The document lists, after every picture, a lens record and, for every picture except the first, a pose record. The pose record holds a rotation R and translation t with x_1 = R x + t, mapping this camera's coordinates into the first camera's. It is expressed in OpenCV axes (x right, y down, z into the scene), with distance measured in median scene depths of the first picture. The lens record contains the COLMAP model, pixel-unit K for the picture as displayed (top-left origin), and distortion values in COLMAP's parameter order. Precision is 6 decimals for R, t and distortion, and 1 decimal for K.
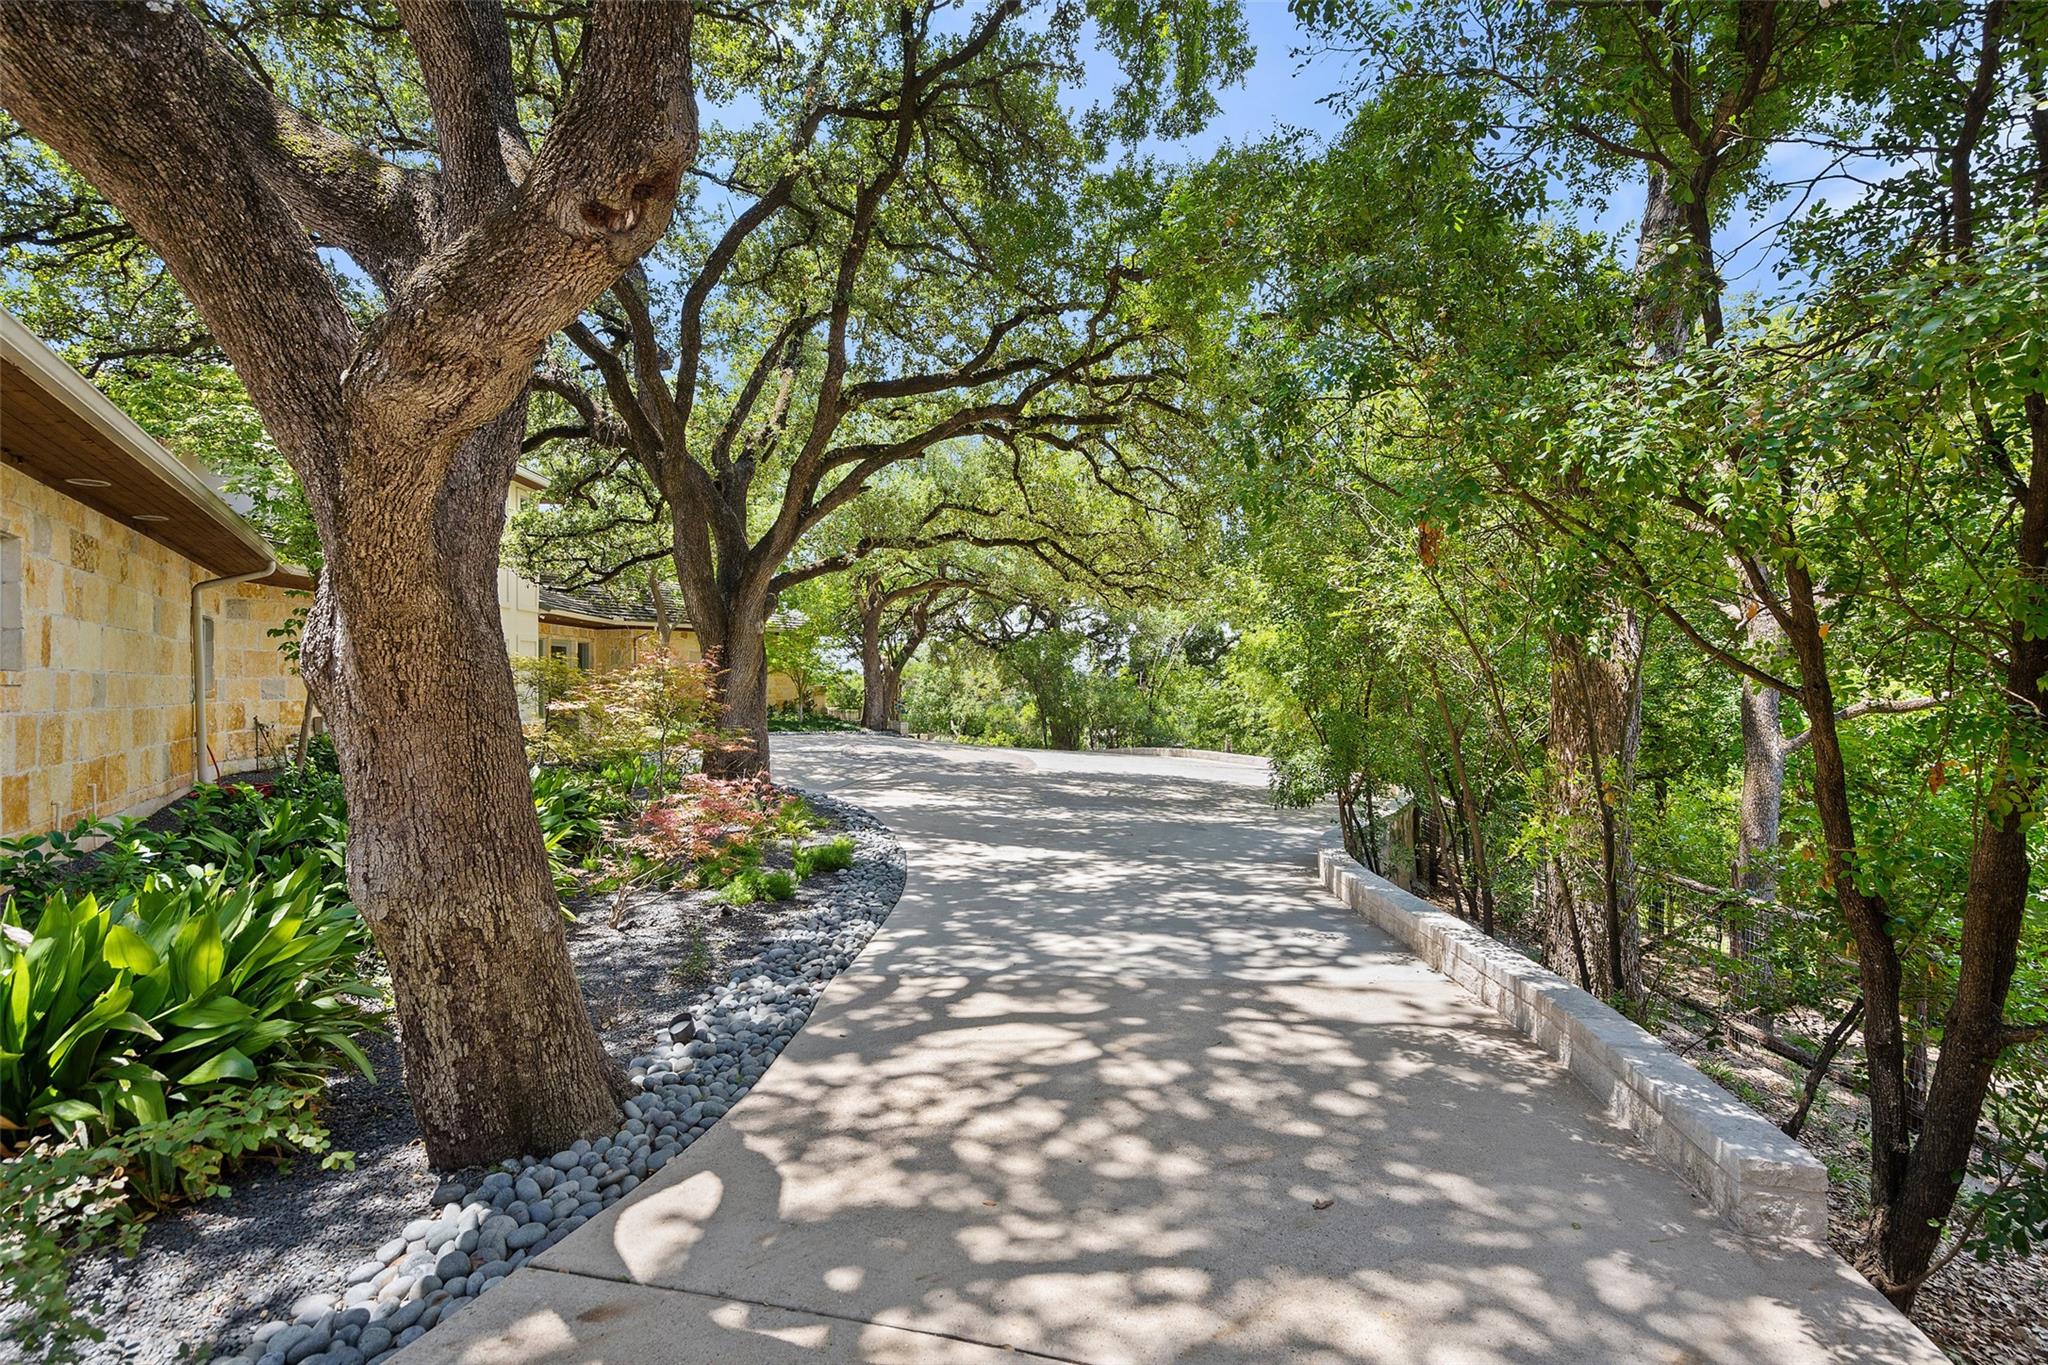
lens RADIAL K [[928.5, 0, 1033.3], [0, 928.5, 676.1], [0, 0, 1]] dist [-0.001644, 0.013081]
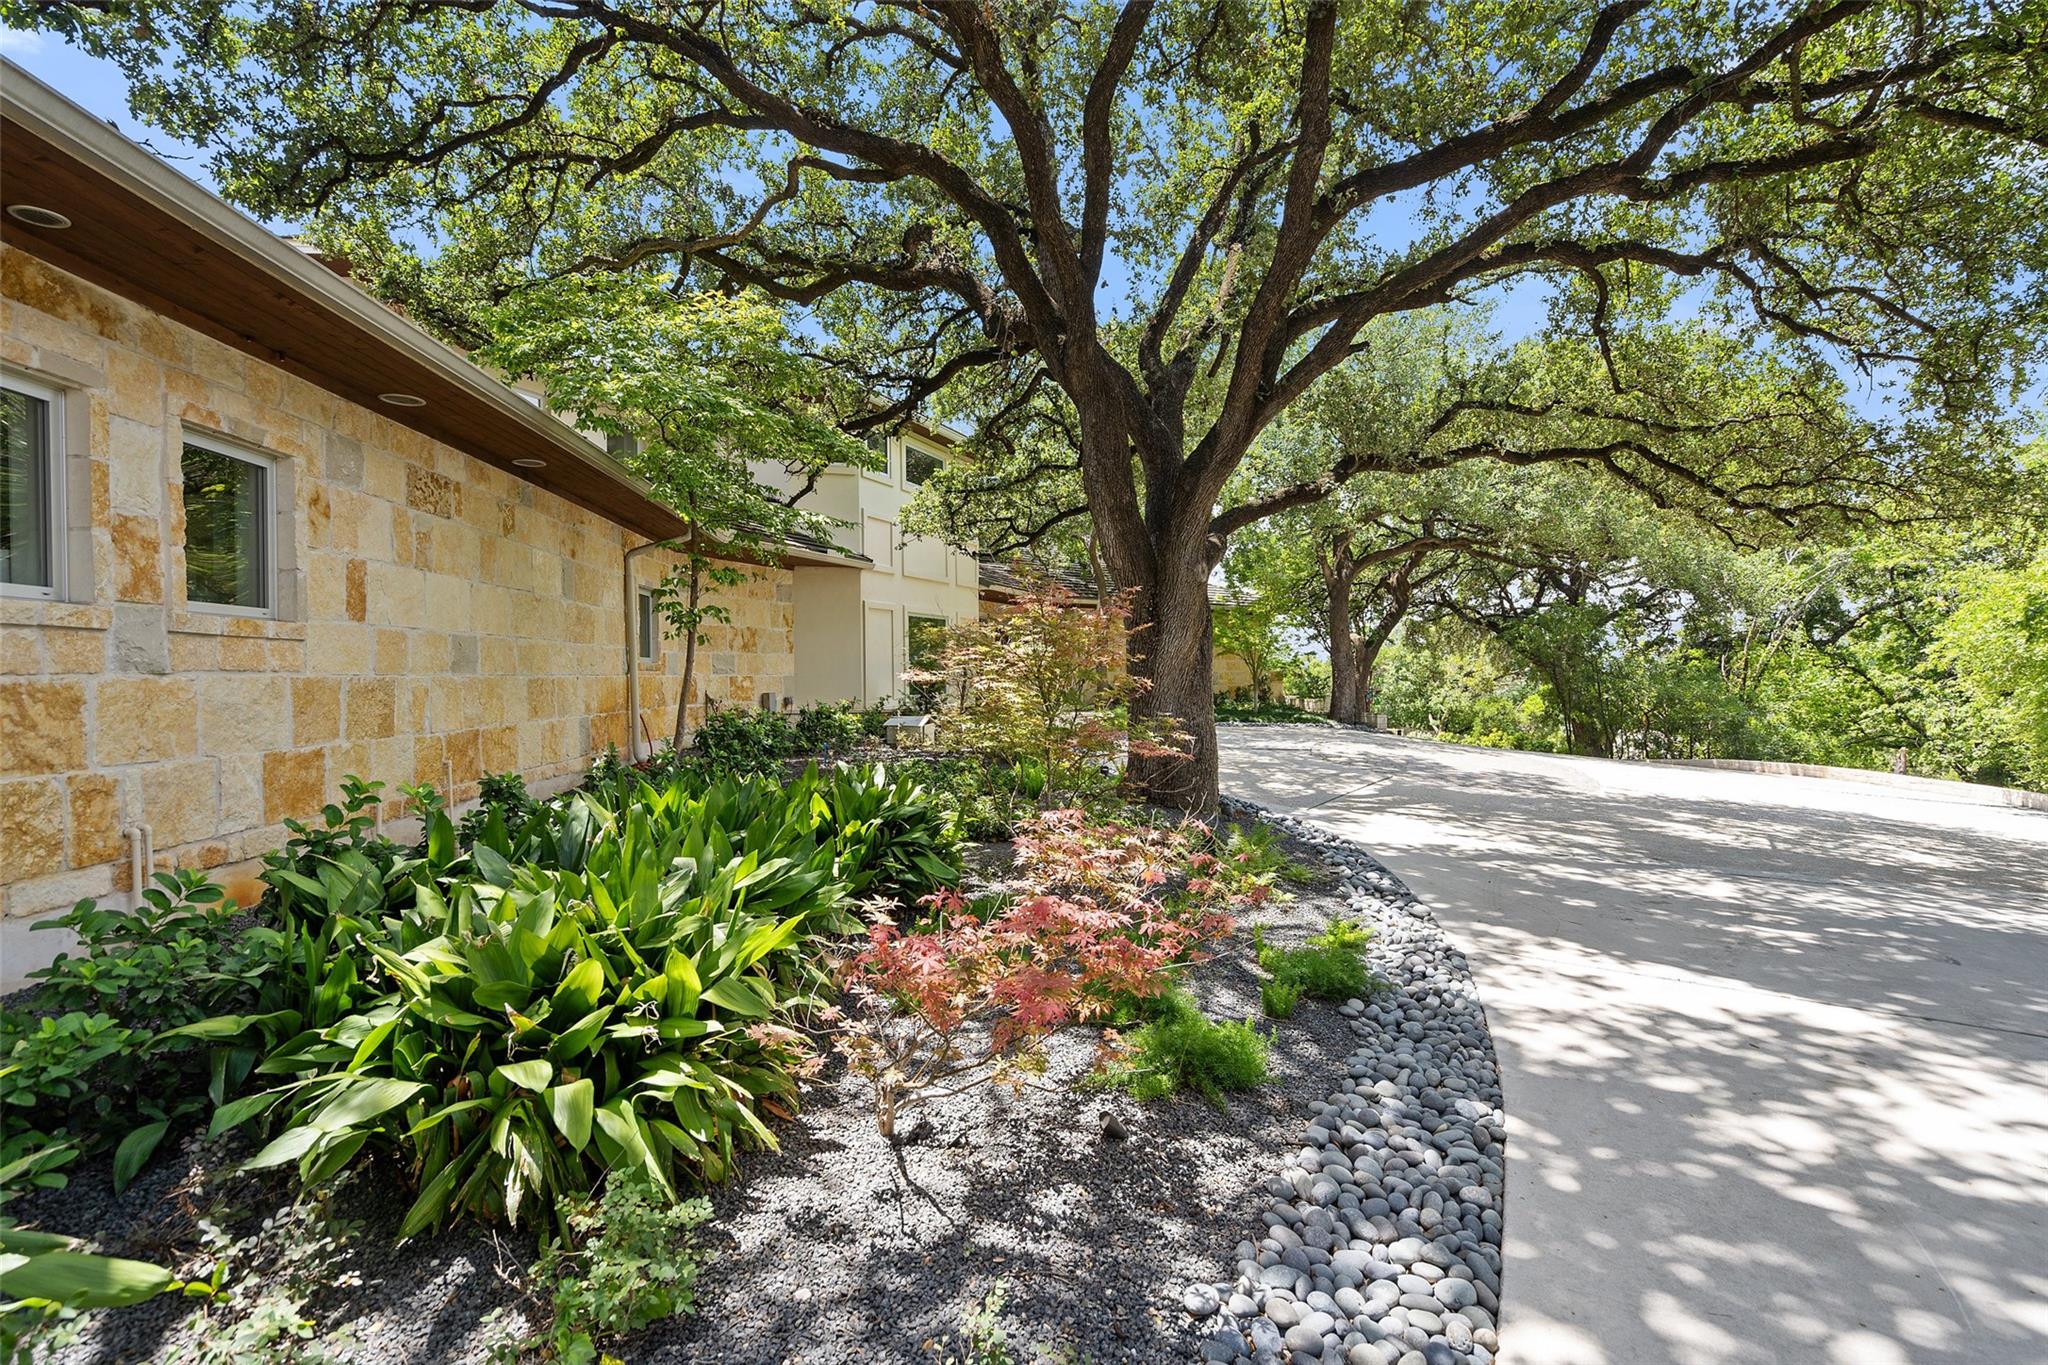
lens RADIAL K [[928.5, 0, 1033.3], [0, 928.5, 676.1], [0, 0, 1]] dist [-0.001644, 0.013081]
pose [[0.887247, 0.008944, -0.461208, -0.052907], [-0.003695, 0.999918, 0.012283, 0.010516], [0.461280, -0.009193, 0.887207, 0.214532]]
